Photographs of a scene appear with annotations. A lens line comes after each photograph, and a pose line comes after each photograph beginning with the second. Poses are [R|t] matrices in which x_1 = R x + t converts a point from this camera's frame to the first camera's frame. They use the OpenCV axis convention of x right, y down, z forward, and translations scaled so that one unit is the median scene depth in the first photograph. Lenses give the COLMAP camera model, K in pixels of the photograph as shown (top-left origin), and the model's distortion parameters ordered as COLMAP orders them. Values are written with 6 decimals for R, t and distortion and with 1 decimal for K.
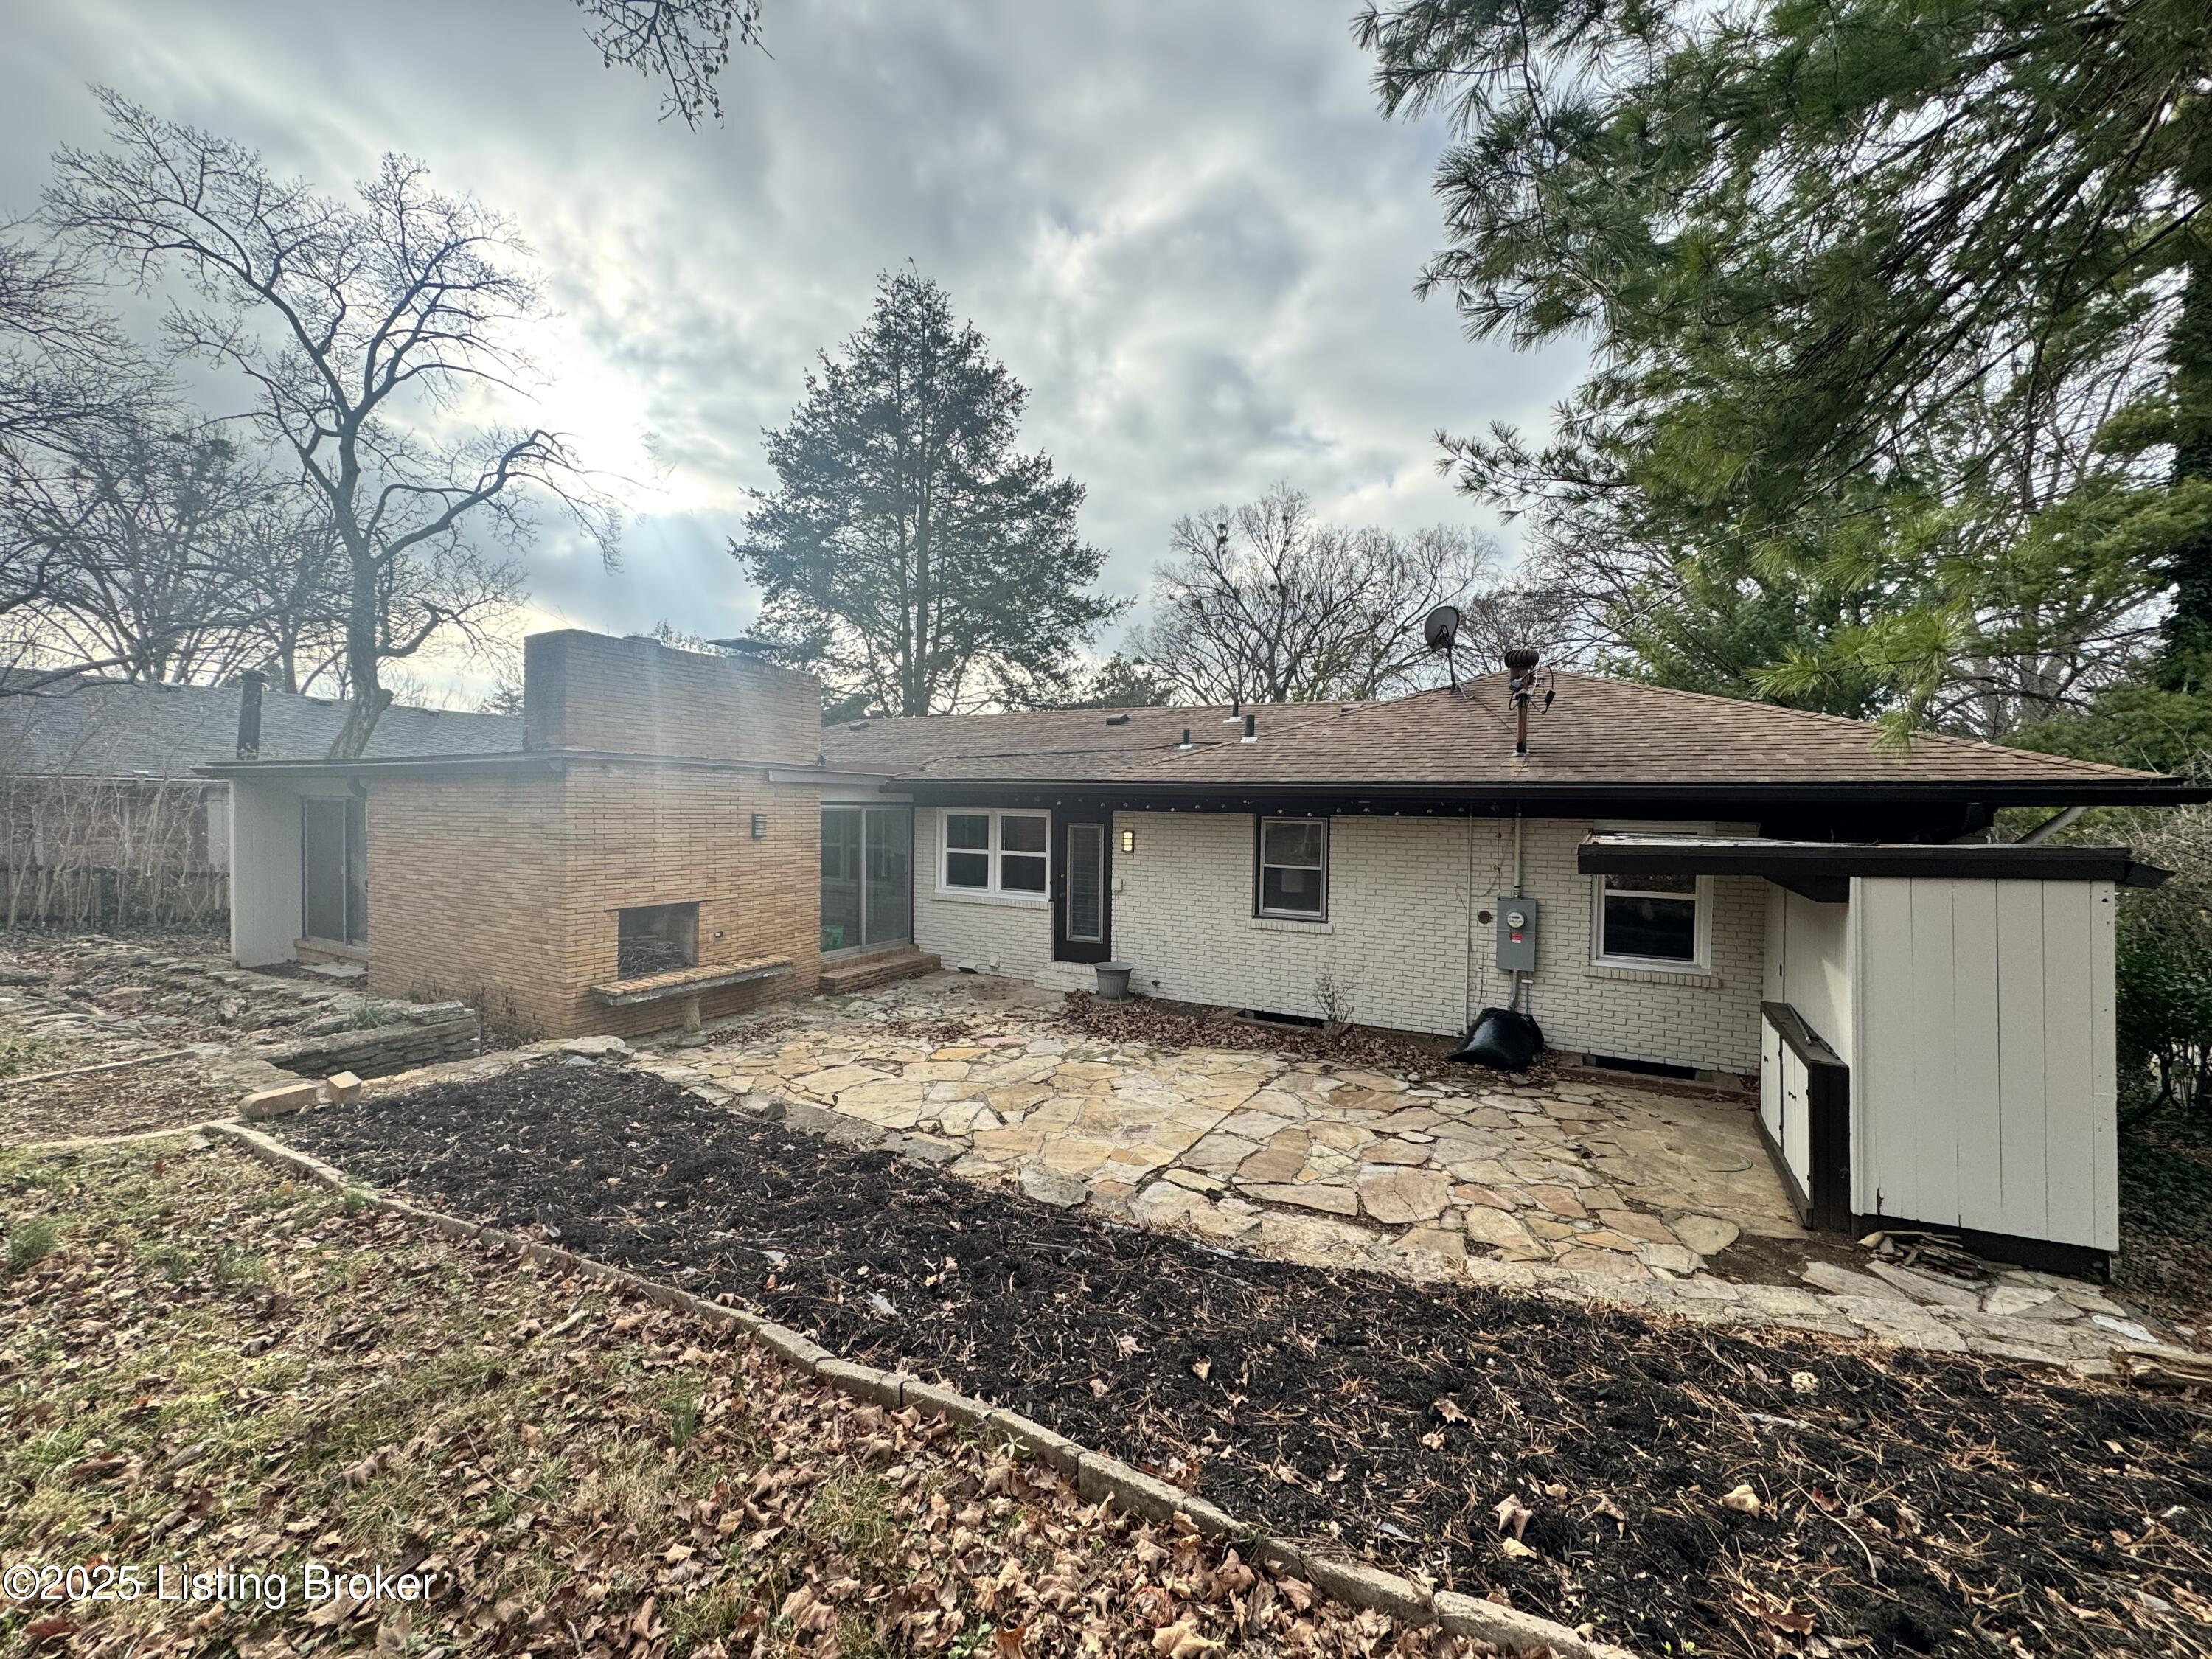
lens RADIAL K [[879.0, 0, 1106.0], [0, 879.0, 829.5], [0, 0, 1]] dist [-0.002382, -0.000141]
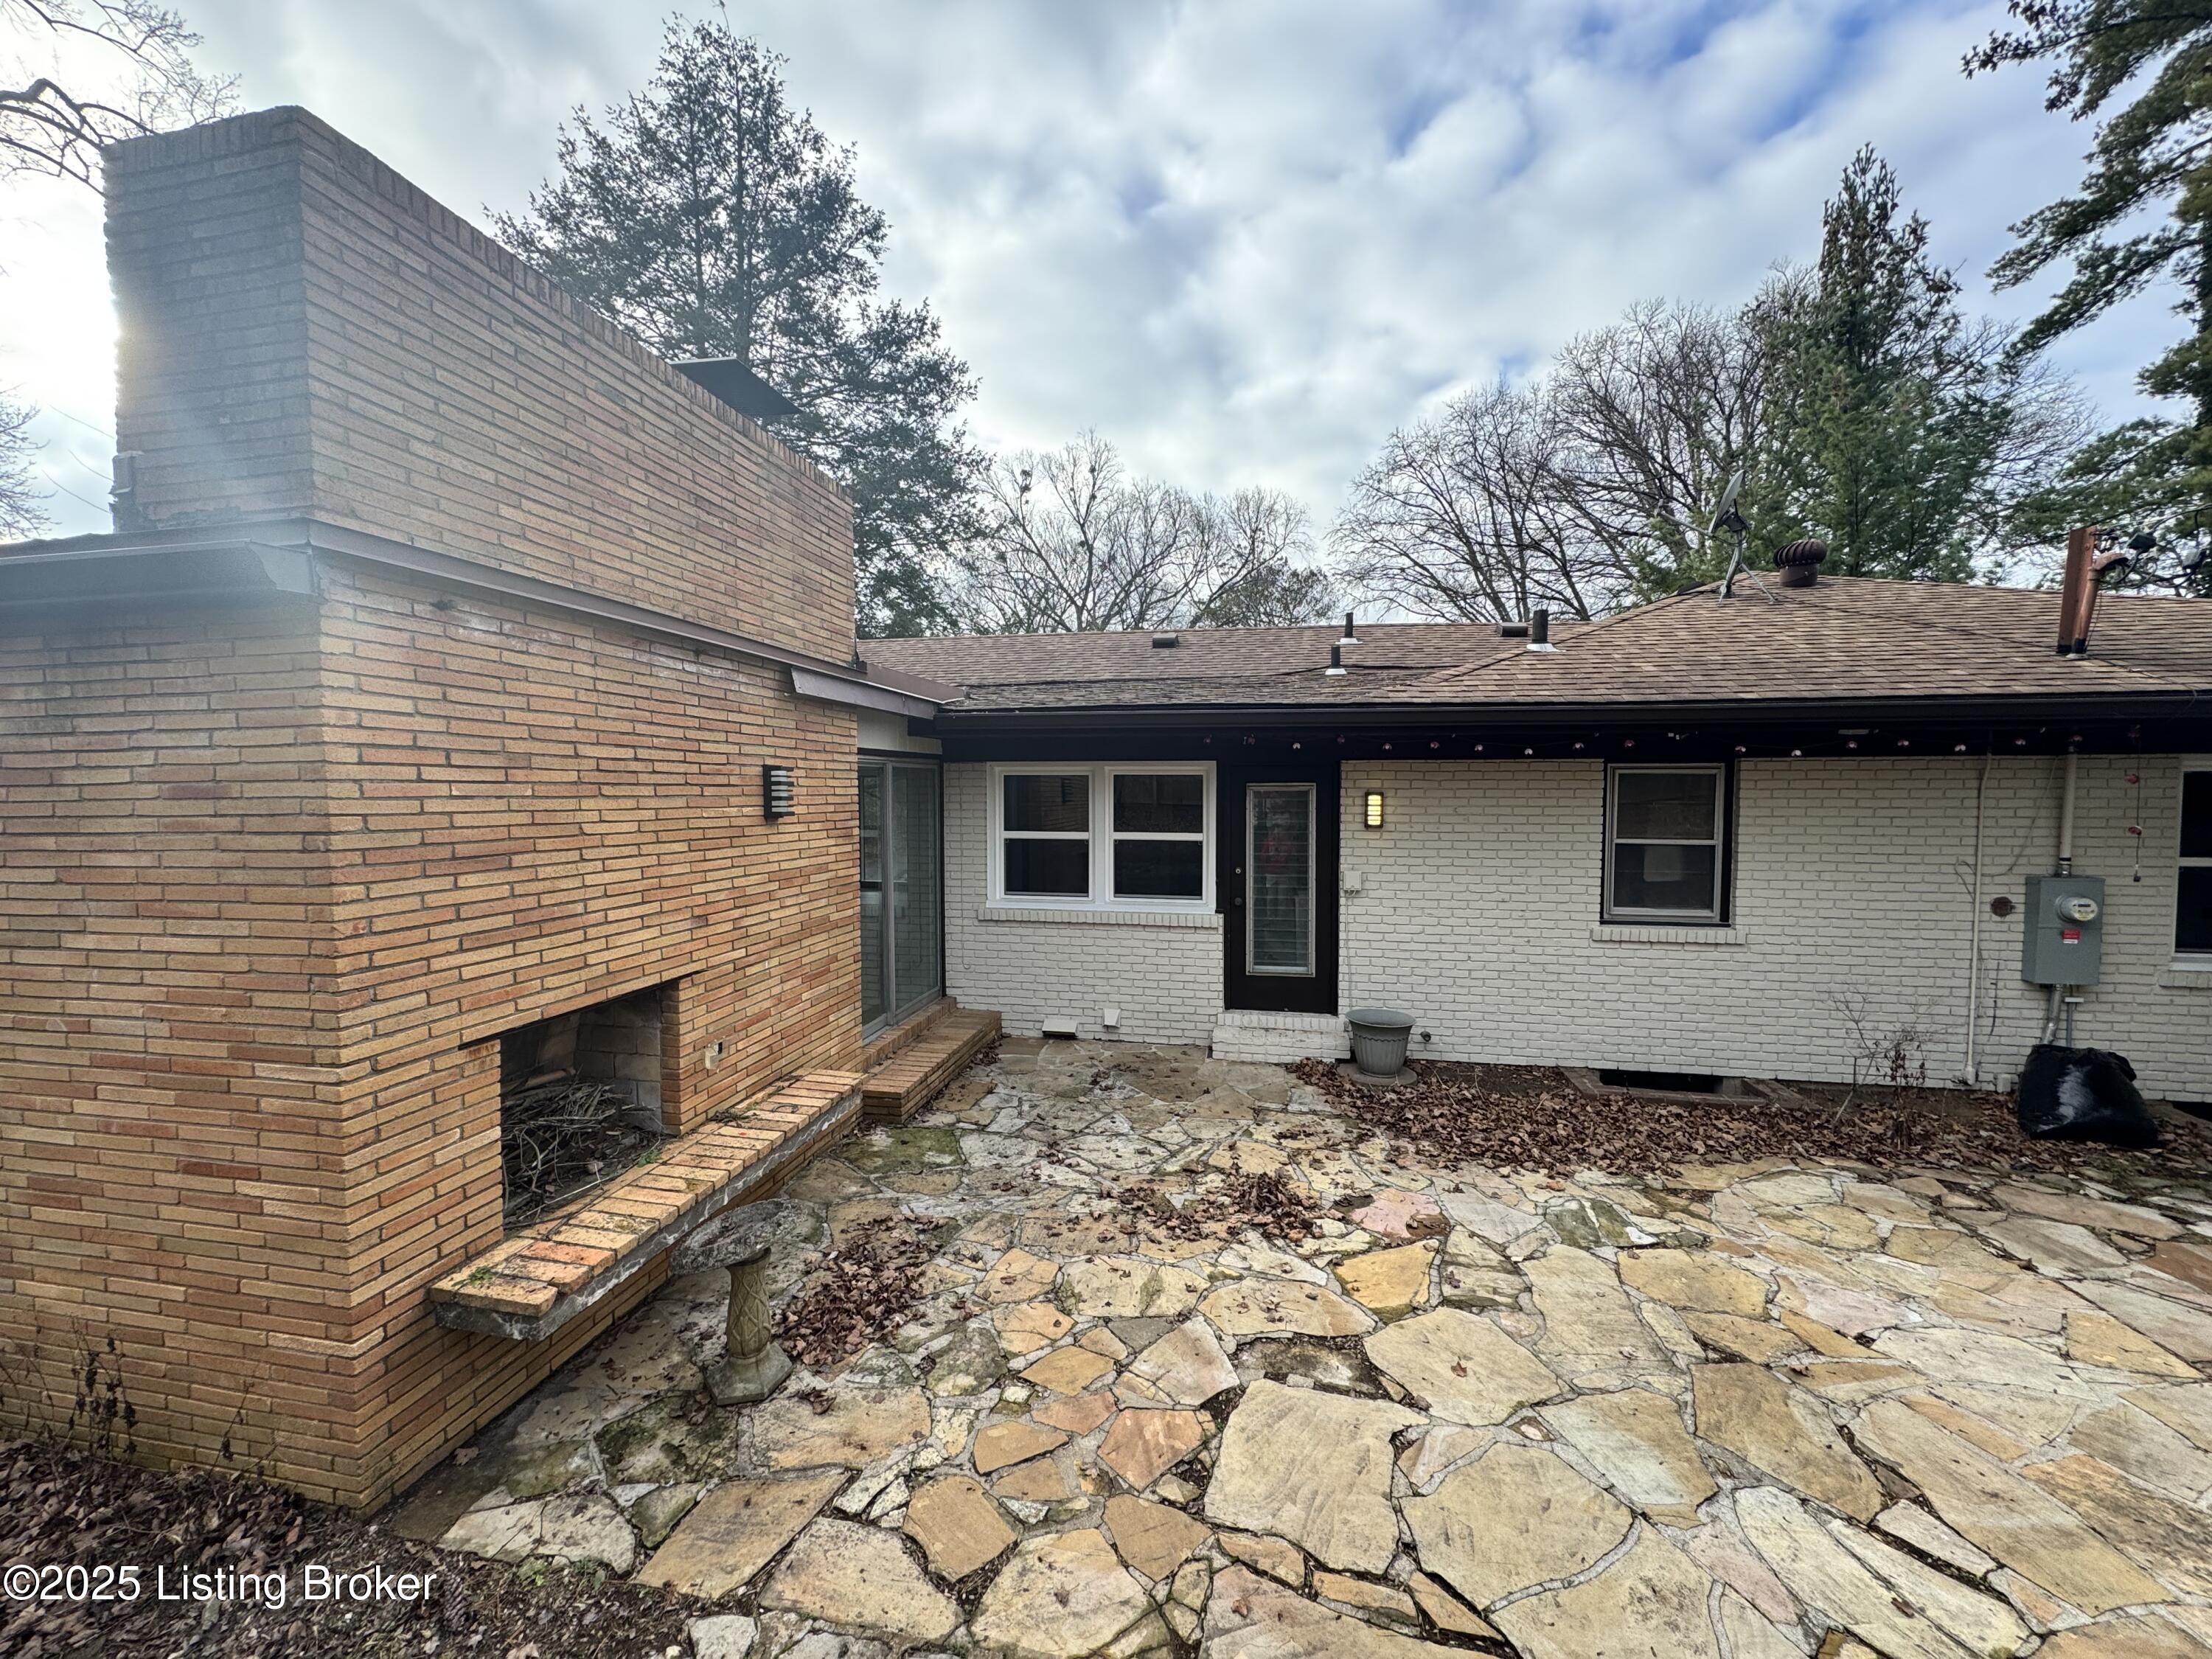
lens RADIAL K [[879.0, 0, 1106.0], [0, 879.0, 829.5], [0, 0, 1]] dist [-0.002382, -0.000141]
pose [[0.953448, -0.030808, 0.299980, -0.378394], [0.023972, 0.999363, 0.026444, 0.007492], [-0.300604, -0.018022, 0.953579, 0.533012]]
